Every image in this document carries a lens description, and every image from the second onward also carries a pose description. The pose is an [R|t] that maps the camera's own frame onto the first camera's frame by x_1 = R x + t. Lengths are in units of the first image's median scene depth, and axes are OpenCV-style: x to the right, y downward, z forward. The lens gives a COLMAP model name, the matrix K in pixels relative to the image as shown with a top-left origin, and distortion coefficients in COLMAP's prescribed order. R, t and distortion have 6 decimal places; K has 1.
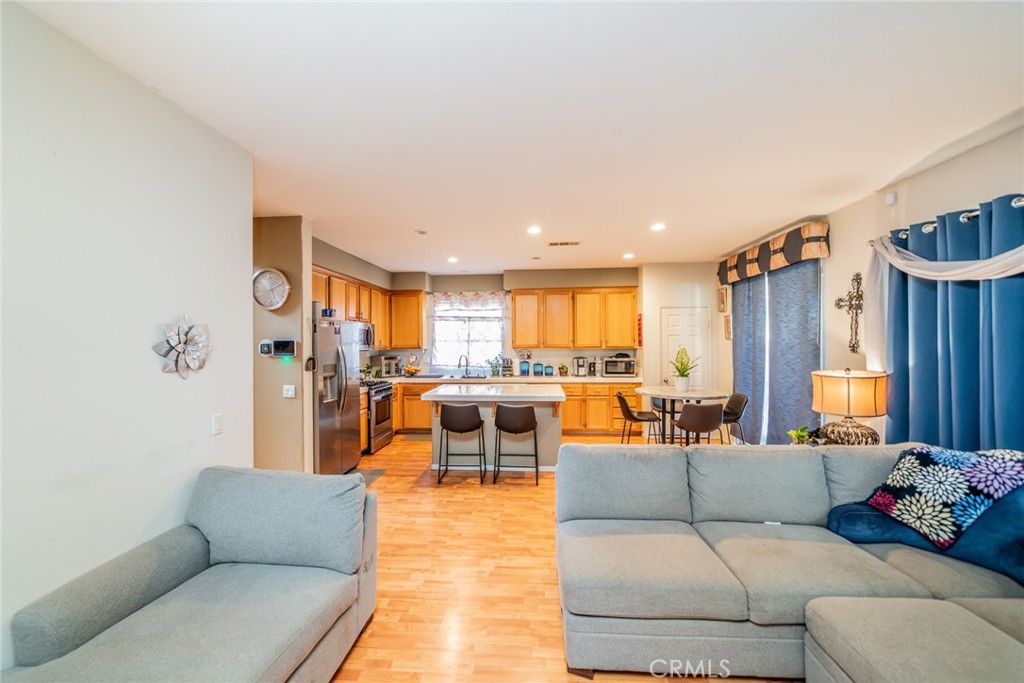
lens RADIAL K [[400.1, 0, 512.0], [0, 400.1, 341.5], [0, 0, 1]] dist [-0.006071, 0.000112]
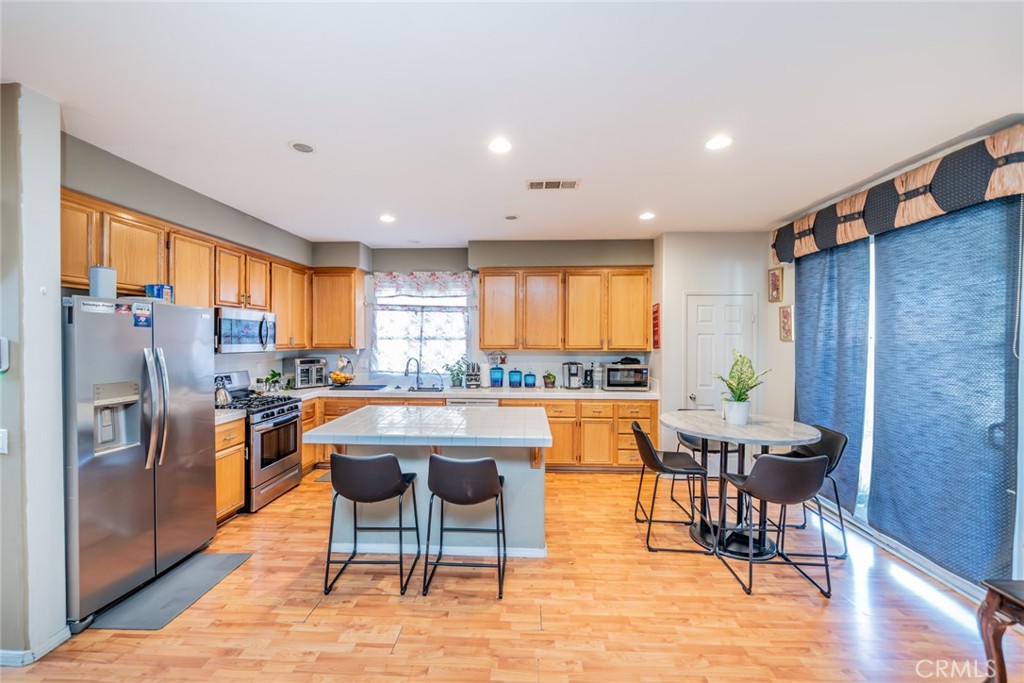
lens RADIAL K [[400.1, 0, 512.0], [0, 400.1, 341.5], [0, 0, 1]] dist [-0.006071, 0.000112]
pose [[0.999438, 0.009526, 0.032150, 0.045073], [-0.009845, 0.999904, 0.009776, -0.006653], [-0.032054, -0.010087, 0.999435, 0.344215]]
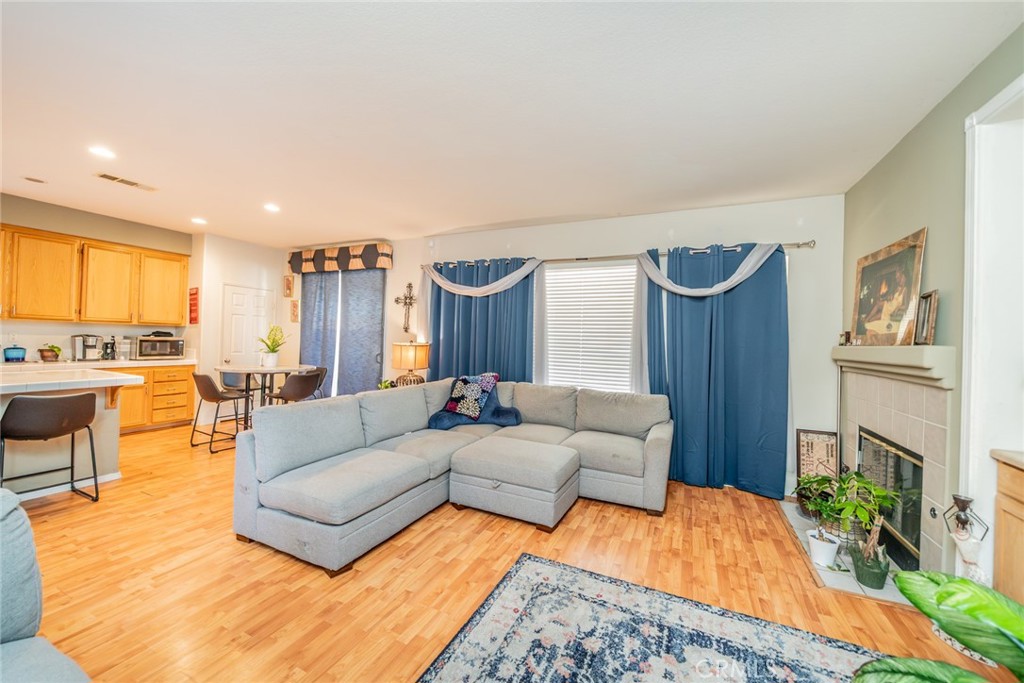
lens RADIAL K [[374.1, 0, 524.6], [0, 374.1, 338.0], [0, 0, 1]] dist [-0.002364, -0.000244]
pose [[0.338354, 0.022033, 0.940761, -0.250120], [-0.032900, 0.999392, -0.011573, 0.033672], [-0.940444, -0.027035, 0.338873, 0.030472]]
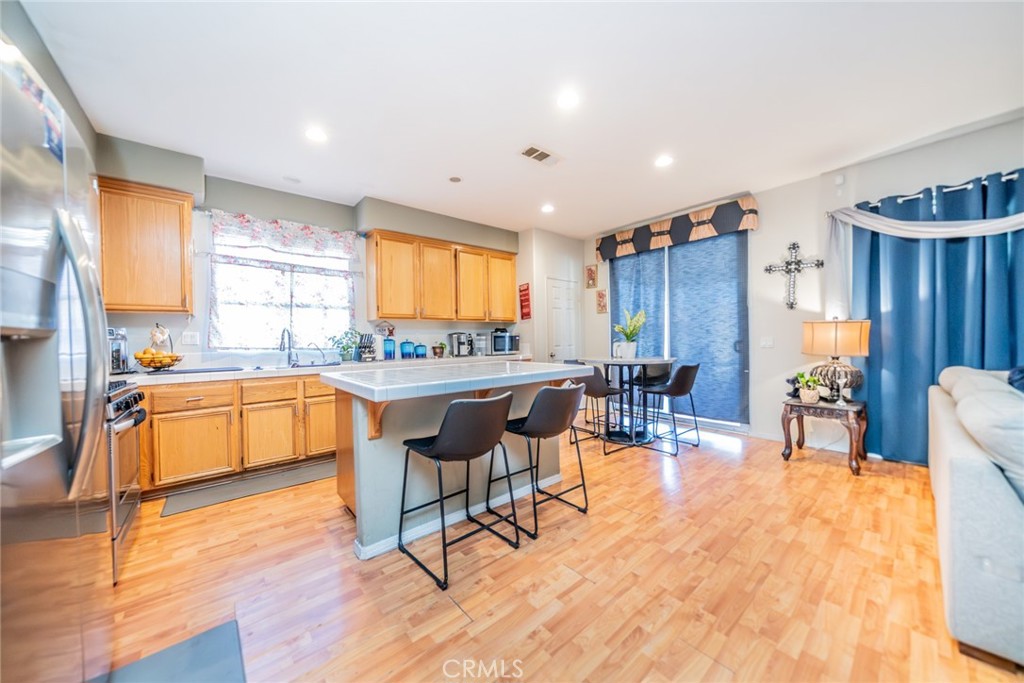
lens RADIAL K [[350.4, 0, 508.3], [0, 350.4, 342.4], [0, 0, 1]] dist [-0.008383, -0.000190]
pose [[0.719570, -0.012506, 0.694308, -0.308297], [0.013618, 0.999900, 0.003897, 0.072236], [-0.694287, 0.006651, 0.719668, 0.540897]]
